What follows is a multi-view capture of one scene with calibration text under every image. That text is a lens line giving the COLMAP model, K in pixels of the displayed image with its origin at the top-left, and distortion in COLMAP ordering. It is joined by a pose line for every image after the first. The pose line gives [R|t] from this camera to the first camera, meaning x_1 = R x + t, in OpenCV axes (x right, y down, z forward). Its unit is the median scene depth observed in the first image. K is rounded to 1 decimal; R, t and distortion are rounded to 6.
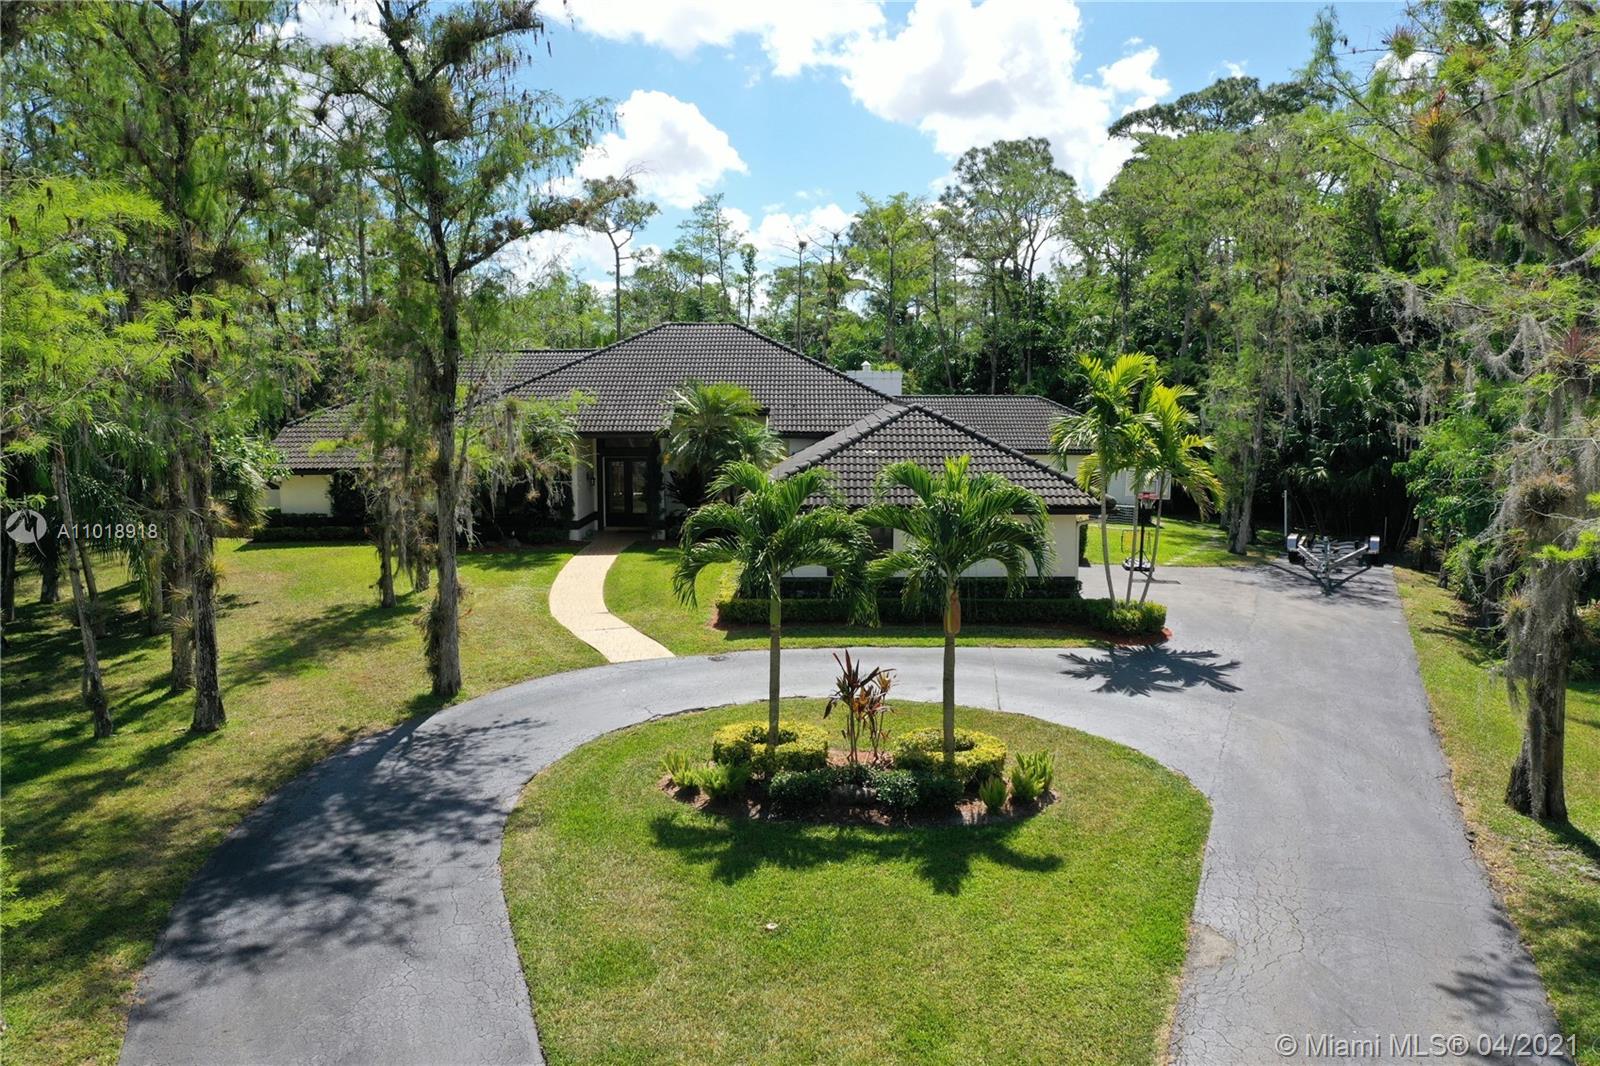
lens RADIAL K [[1265.9, 0, 800.0], [0, 1265.9, 533.0], [0, 0, 1]] dist [0.001592, -0.000478]
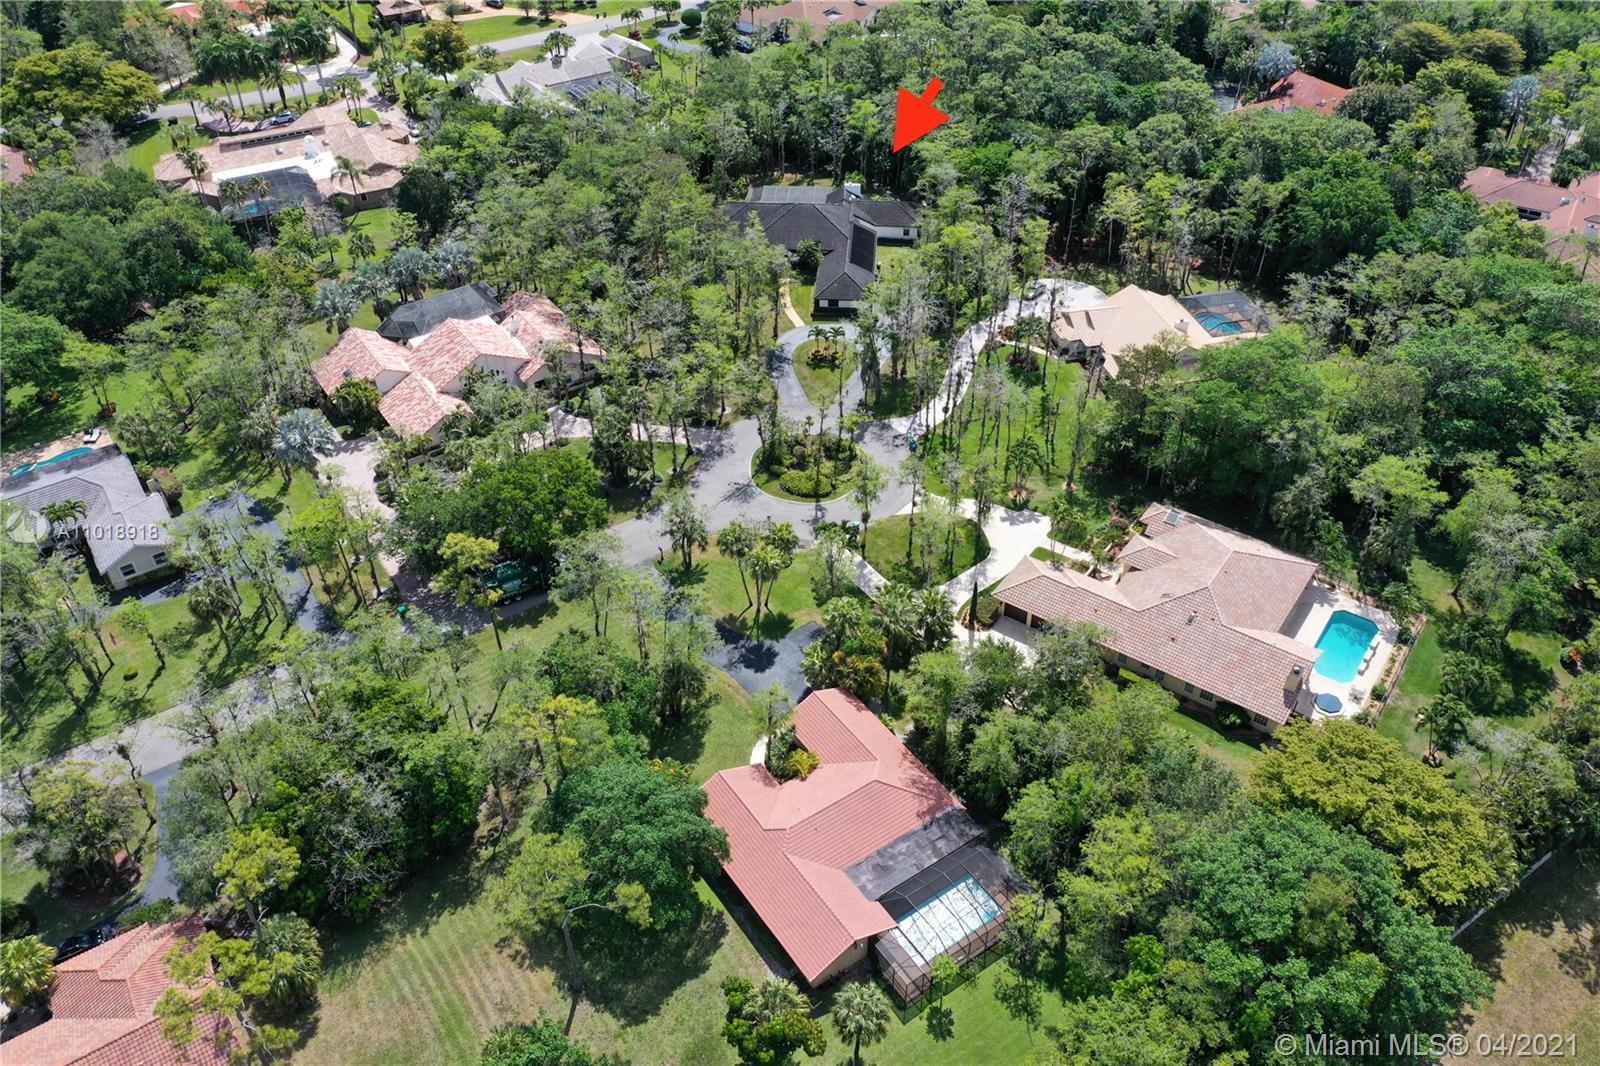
lens RADIAL K [[1246.4, 0, 790.5], [0, 1246.4, 533.5], [0, 0, 1]] dist [0.005689, -0.000552]
pose [[0.998121, 0.029403, -0.053753, 0.284224], [0.005065, 0.834720, 0.550651, -3.431967], [0.061060, -0.549889, 0.833003, -6.738609]]
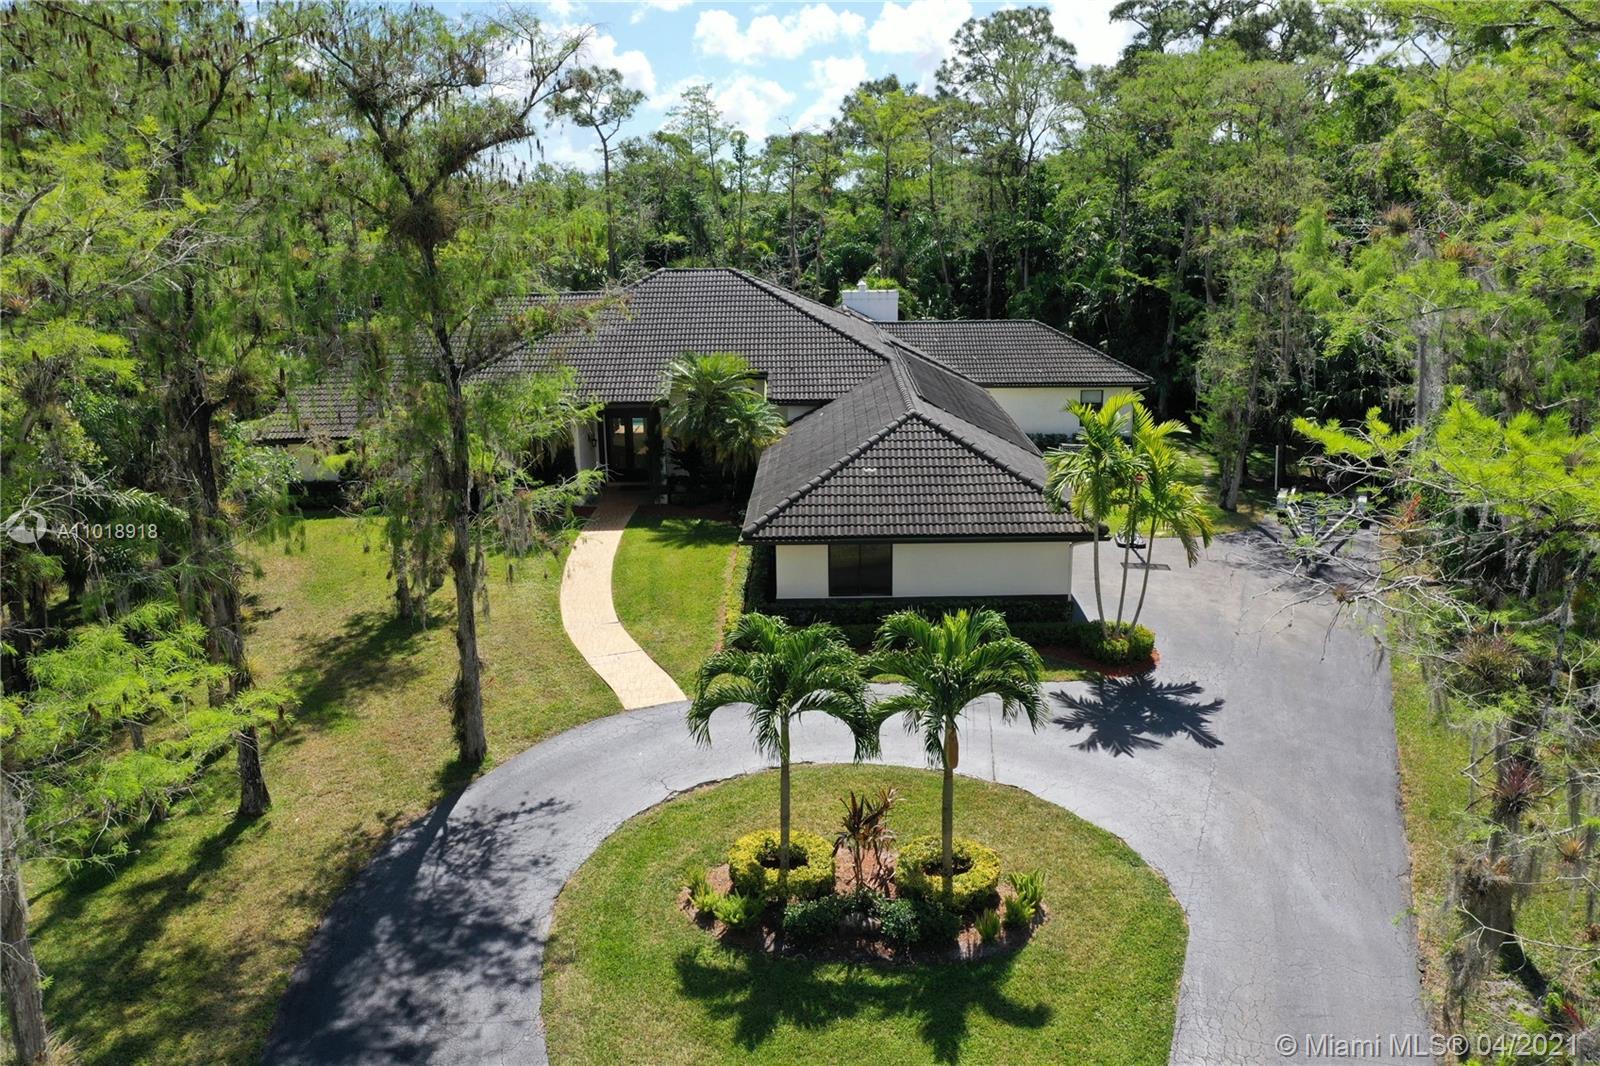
lens RADIAL K [[1263.2, 0, 794.5], [0, 1263.2, 533.3], [0, 0, 1]] dist [-0.001830, -0.001195]
pose [[0.999864, -0.016382, -0.002089, -0.005260], [0.016512, 0.989427, 0.144086, -0.236038], [-0.000293, -0.144101, 0.989563, -0.023826]]
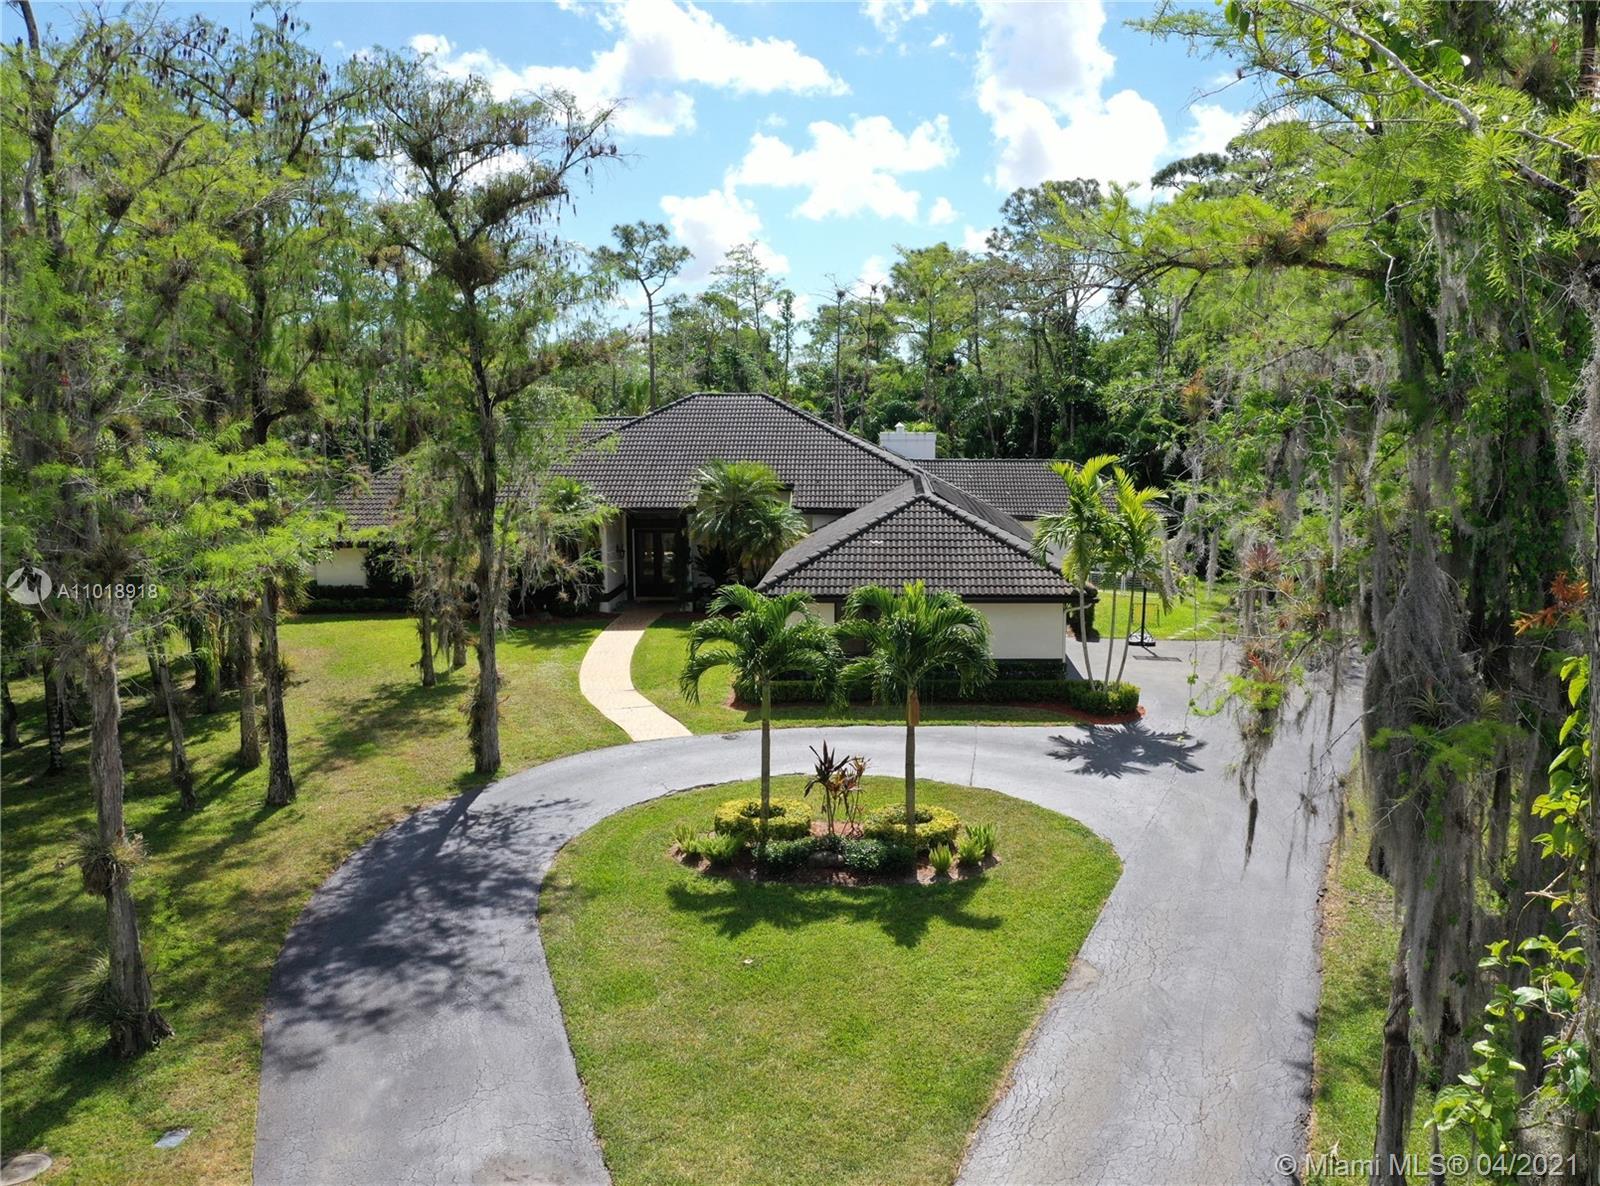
lens RADIAL K [[1399.5, 0, 877.3], [0, 1399.5, 593.3], [0, 0, 1]] dist [-0.001734, 0.008980]
pose [[0.999930, -0.000445, 0.011790, 0.061528], [0.000230, 0.999834, 0.018238, -0.061706], [-0.011796, -0.018234, 0.999764, -0.284221]]
